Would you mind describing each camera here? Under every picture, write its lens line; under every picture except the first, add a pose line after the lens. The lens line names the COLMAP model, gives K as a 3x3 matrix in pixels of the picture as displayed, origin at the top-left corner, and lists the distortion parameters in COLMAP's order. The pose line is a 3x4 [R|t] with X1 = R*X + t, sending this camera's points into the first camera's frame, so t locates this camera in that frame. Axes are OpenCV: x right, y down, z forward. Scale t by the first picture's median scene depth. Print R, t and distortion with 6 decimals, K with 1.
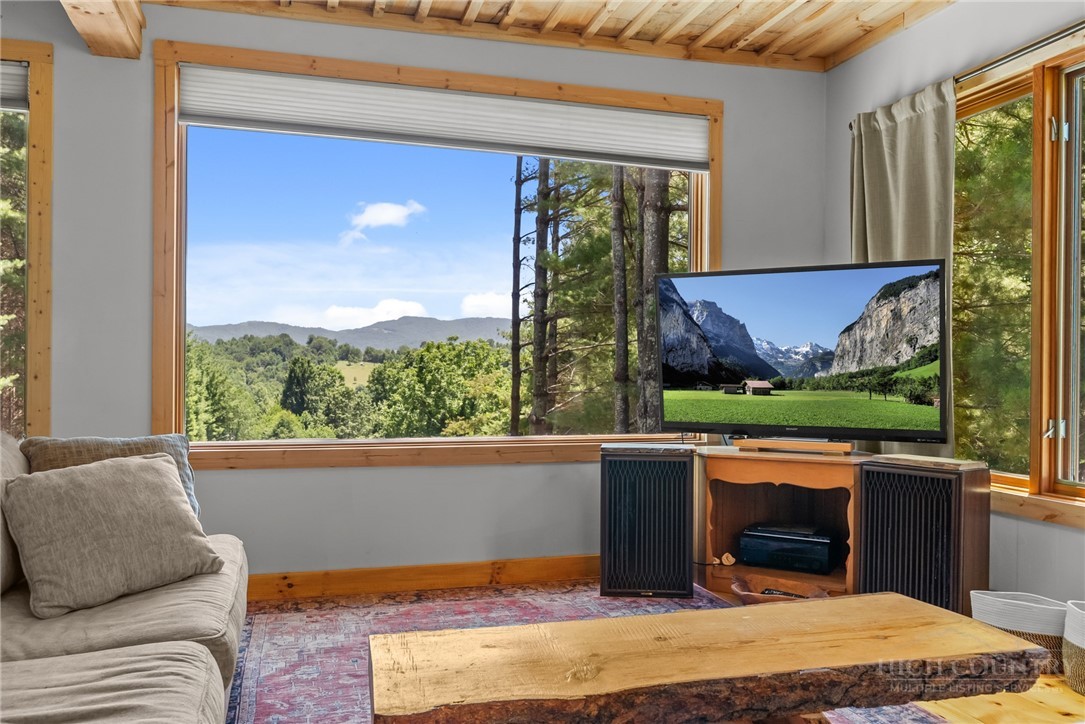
lens RADIAL K [[850.5, 0, 547.0], [0, 850.5, 366.1], [0, 0, 1]] dist [0.002864, -0.002051]
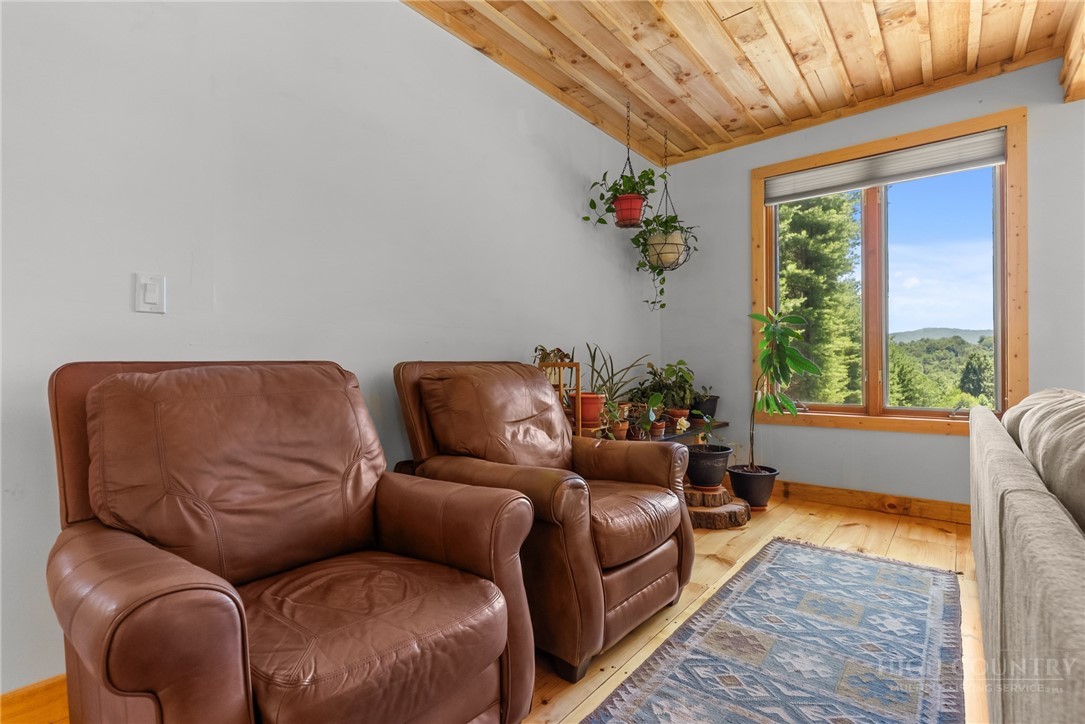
lens RADIAL K [[524.1, 0, 539.8], [0, 524.1, 359.5], [0, 0, 1]] dist [0.000387, -0.000026]
pose [[0.564576, -0.015545, -0.825235, -0.262319], [0.011848, 0.999872, -0.010730, 0.014017], [0.825296, -0.003719, 0.564688, -0.073896]]
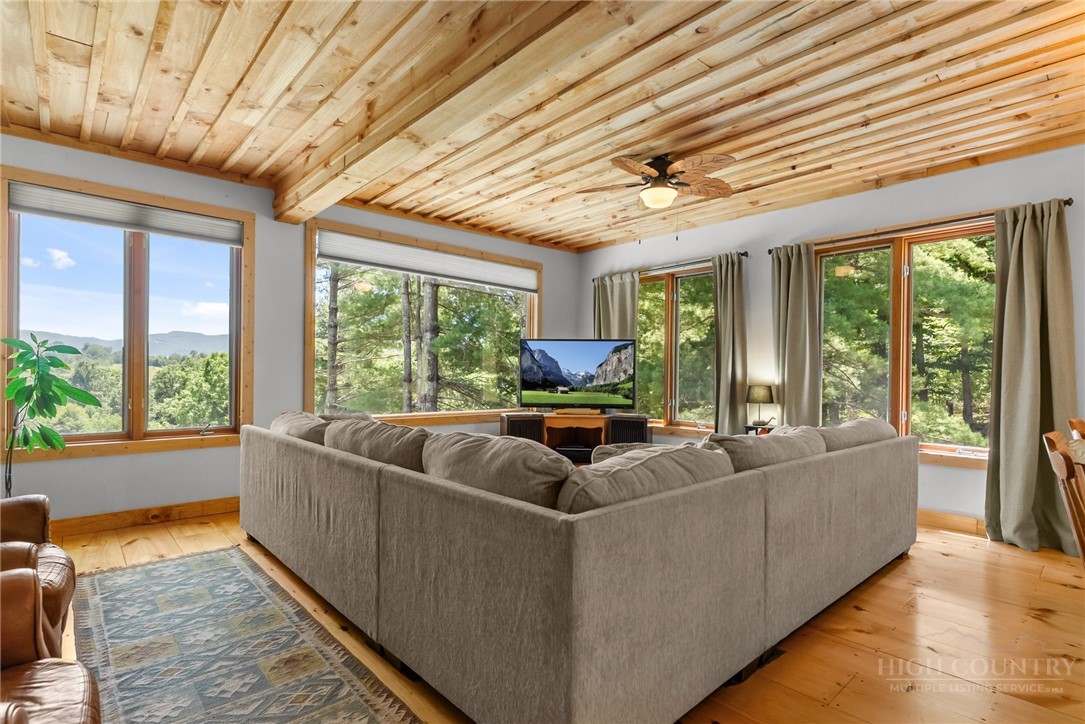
lens RADIAL K [[524.1, 0, 554.5], [0, 524.1, 382.0], [0, 0, 1]] dist [0.000387, -0.000026]
pose [[0.896470, -0.002818, 0.443096, -0.389617], [-0.007045, 0.999763, 0.020611, -0.021458], [-0.443049, -0.021599, 0.896237, -0.288550]]
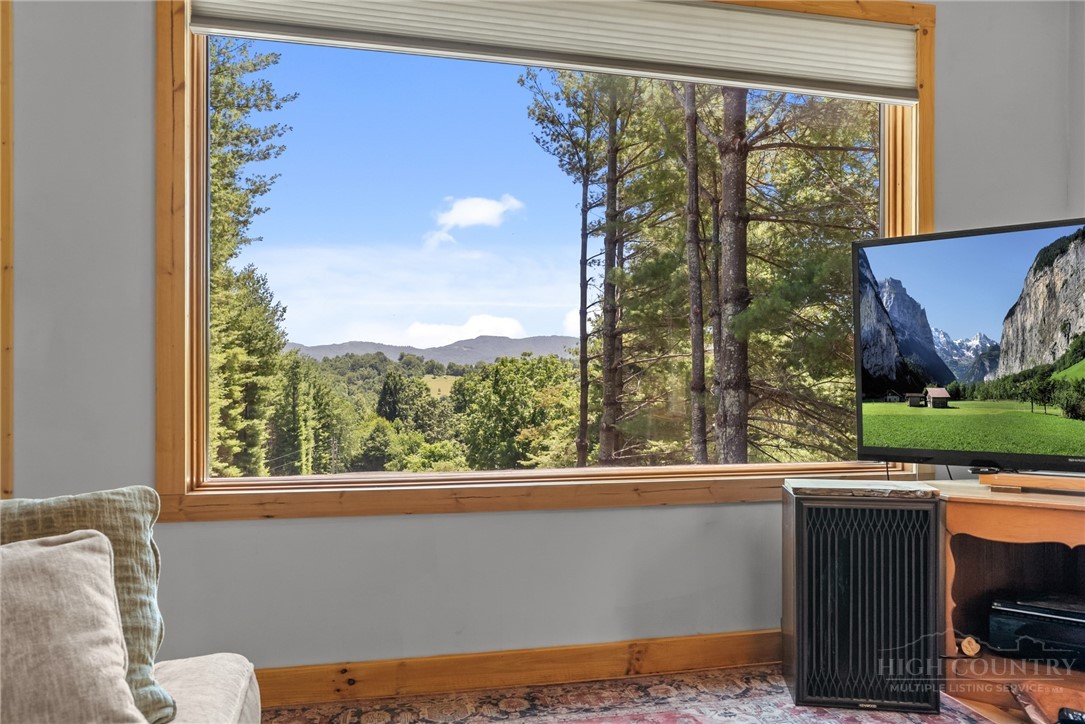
lens RADIAL K [[743.6, 0, 544.3], [0, 743.6, 378.5], [0, 0, 1]] dist [-0.003828, -0.002630]
pose [[0.996645, -0.007356, -0.081520, -0.075928], [0.007397, 0.999973, 0.000201, 0.005283], [0.081516, -0.000803, 0.996672, 0.336551]]
